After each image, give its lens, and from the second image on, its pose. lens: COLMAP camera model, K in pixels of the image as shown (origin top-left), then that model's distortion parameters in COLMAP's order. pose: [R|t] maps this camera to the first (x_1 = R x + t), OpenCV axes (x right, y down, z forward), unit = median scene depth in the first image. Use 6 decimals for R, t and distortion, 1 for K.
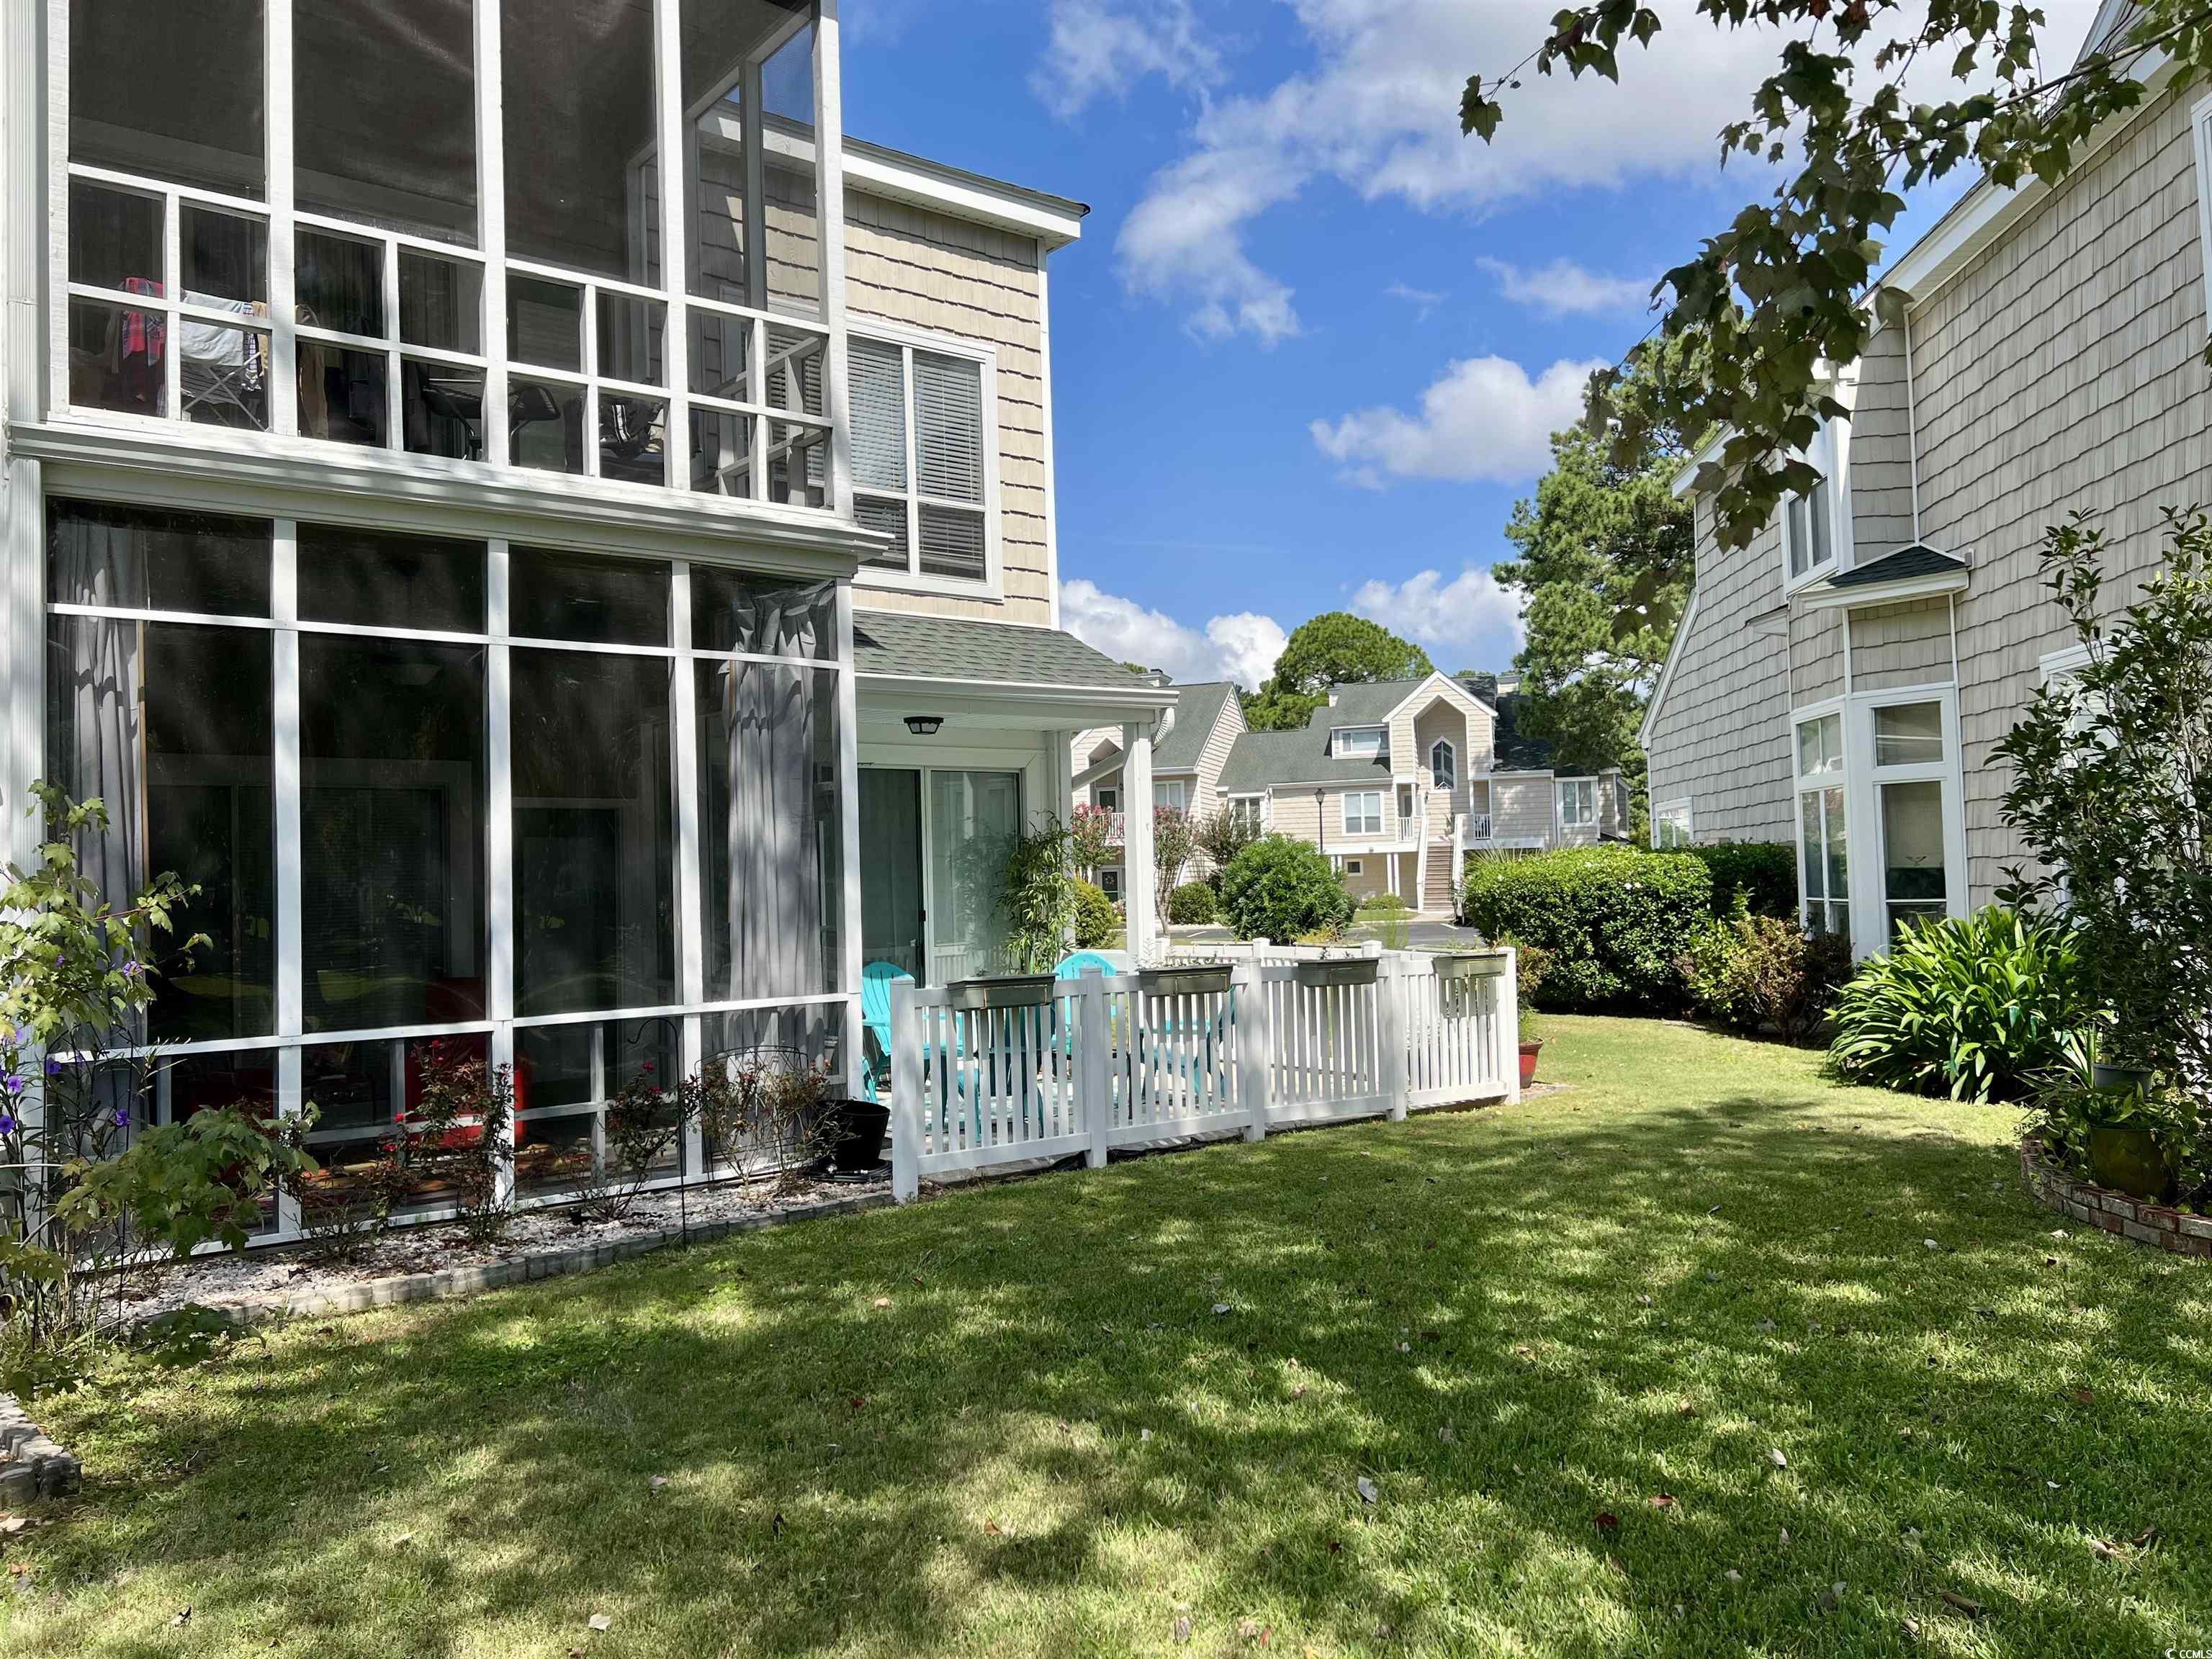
lens RADIAL K [[1663.6, 0, 1105.5], [0, 1663.6, 828.3], [0, 0, 1]] dist [-0.001976, -0.000879]
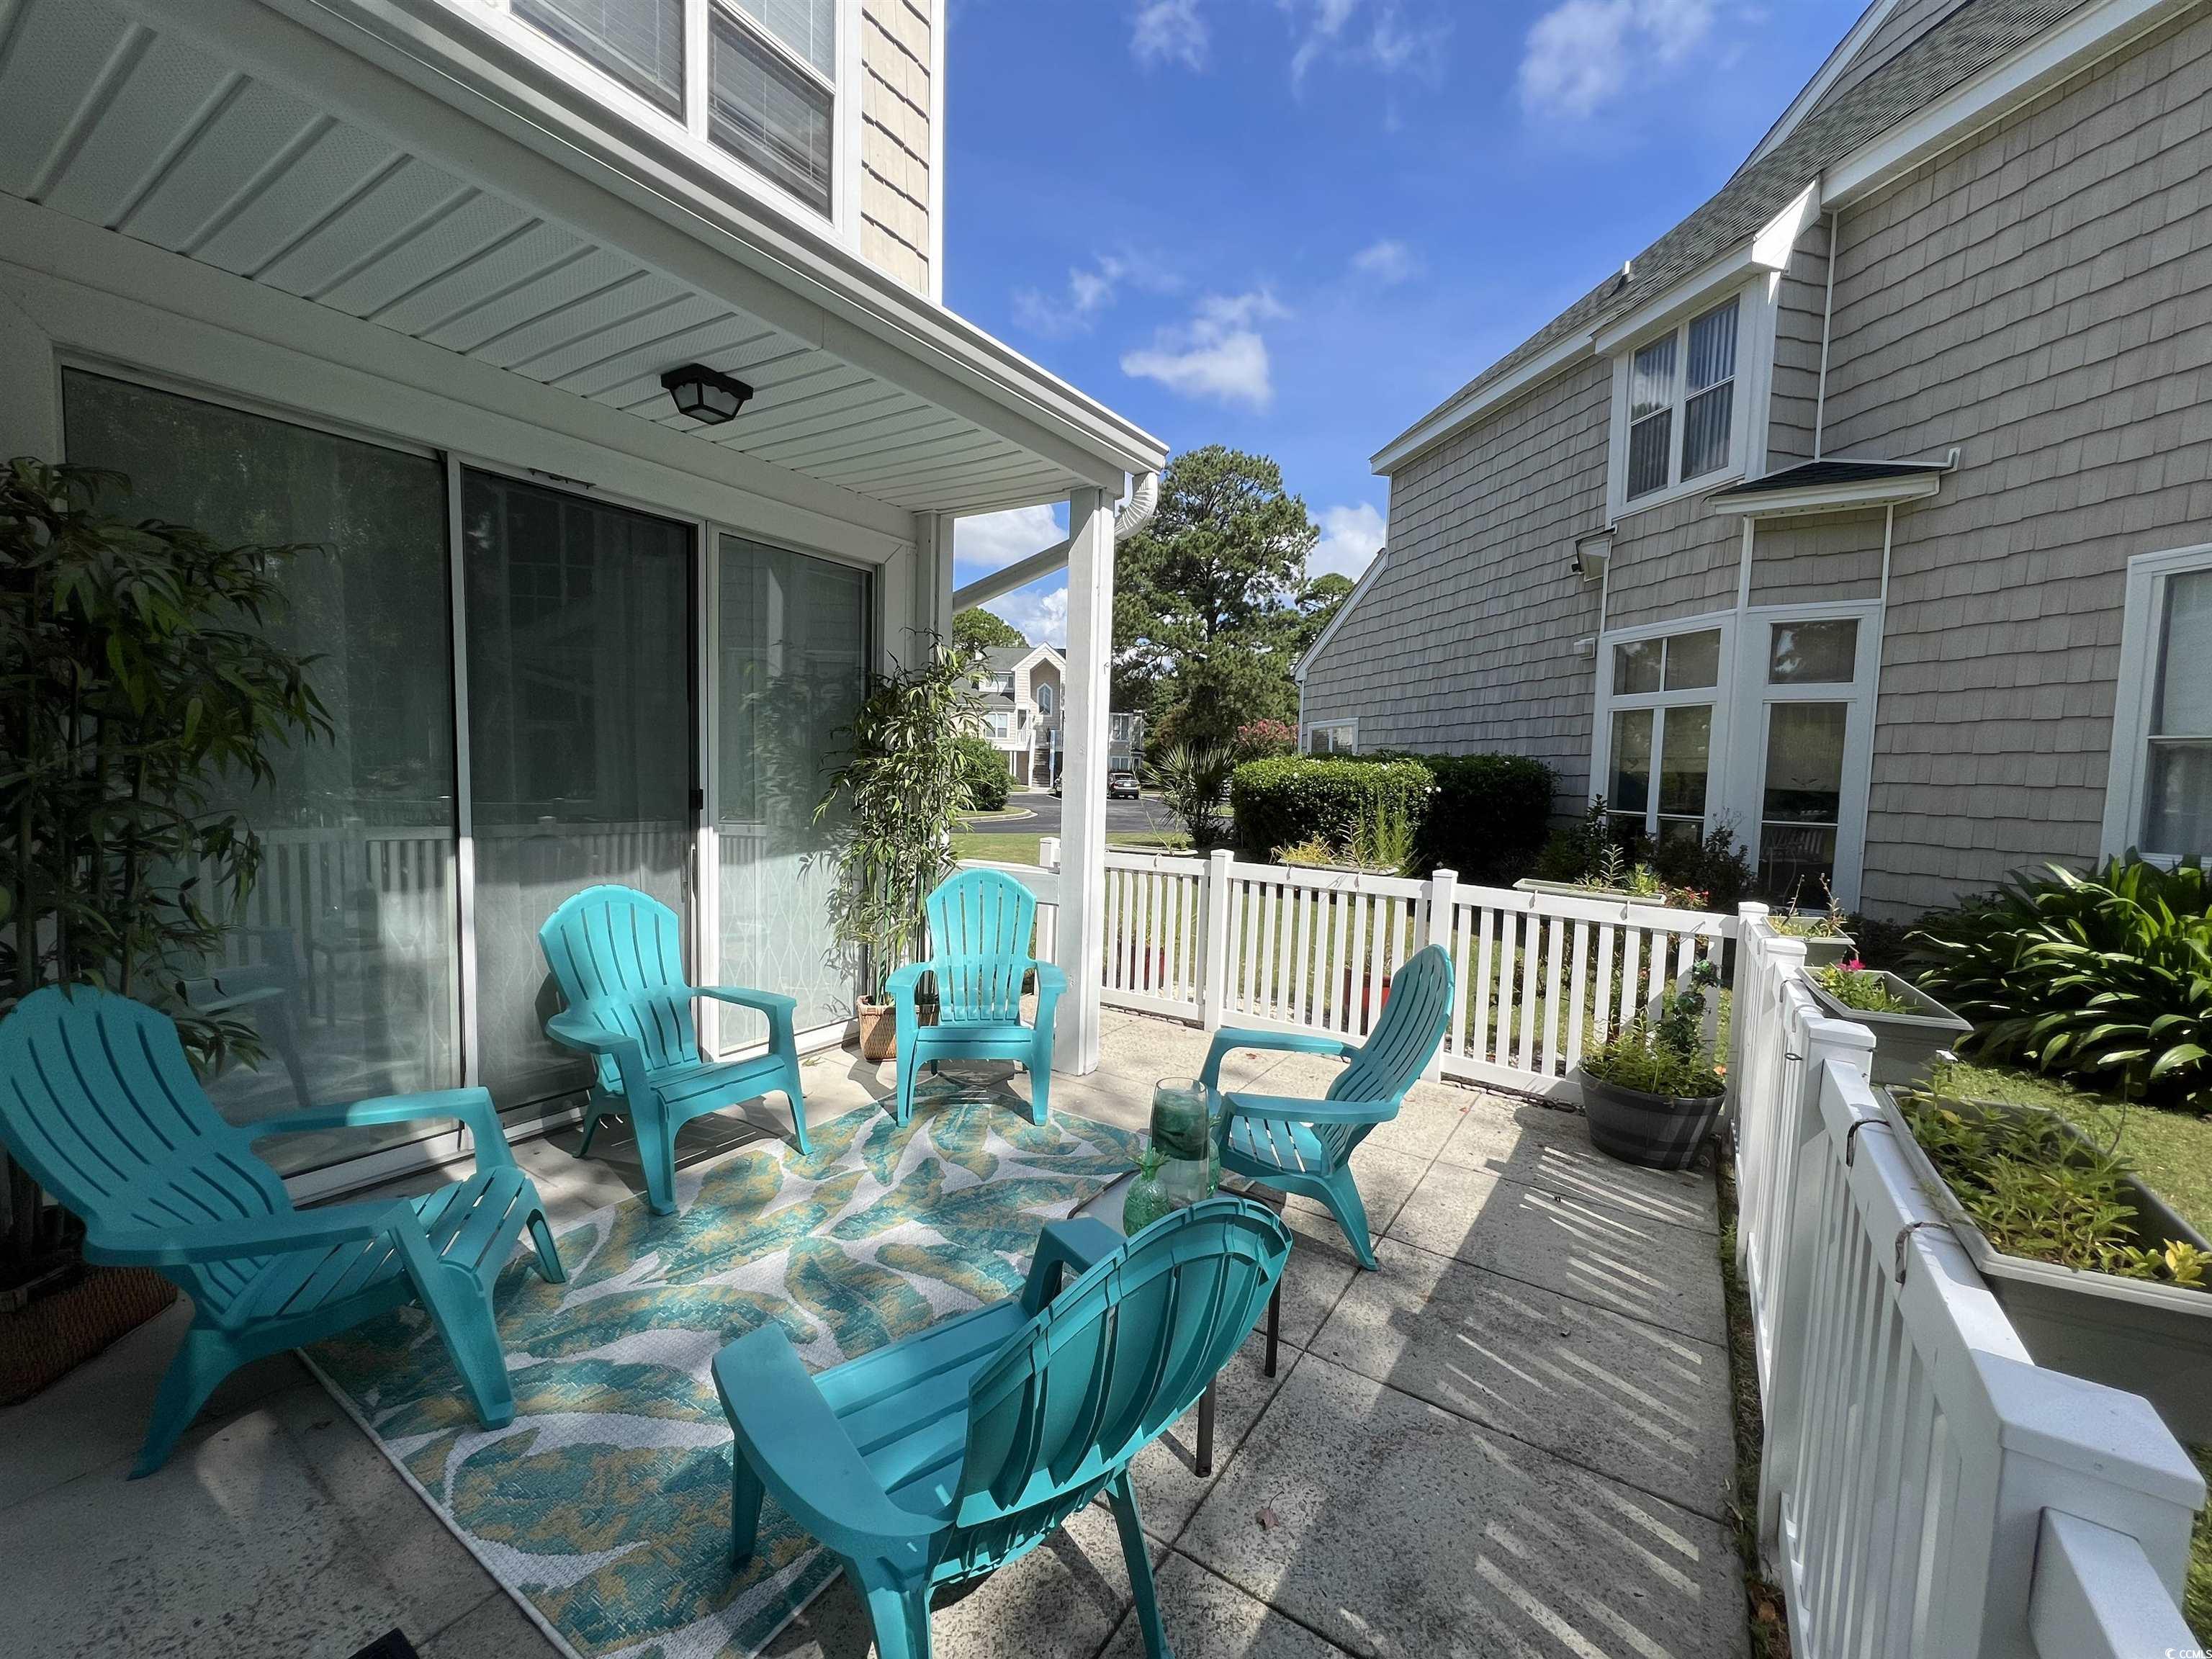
lens RADIAL K [[896.5, 0, 1107.4], [0, 896.5, 834.2], [0, 0, 1]] dist [-0.012322, -0.000132]
pose [[0.950812, 0.031660, 0.308147, -0.064917], [-0.064738, 0.993106, 0.097721, 0.024314], [-0.302929, -0.112863, 0.946306, 0.614255]]
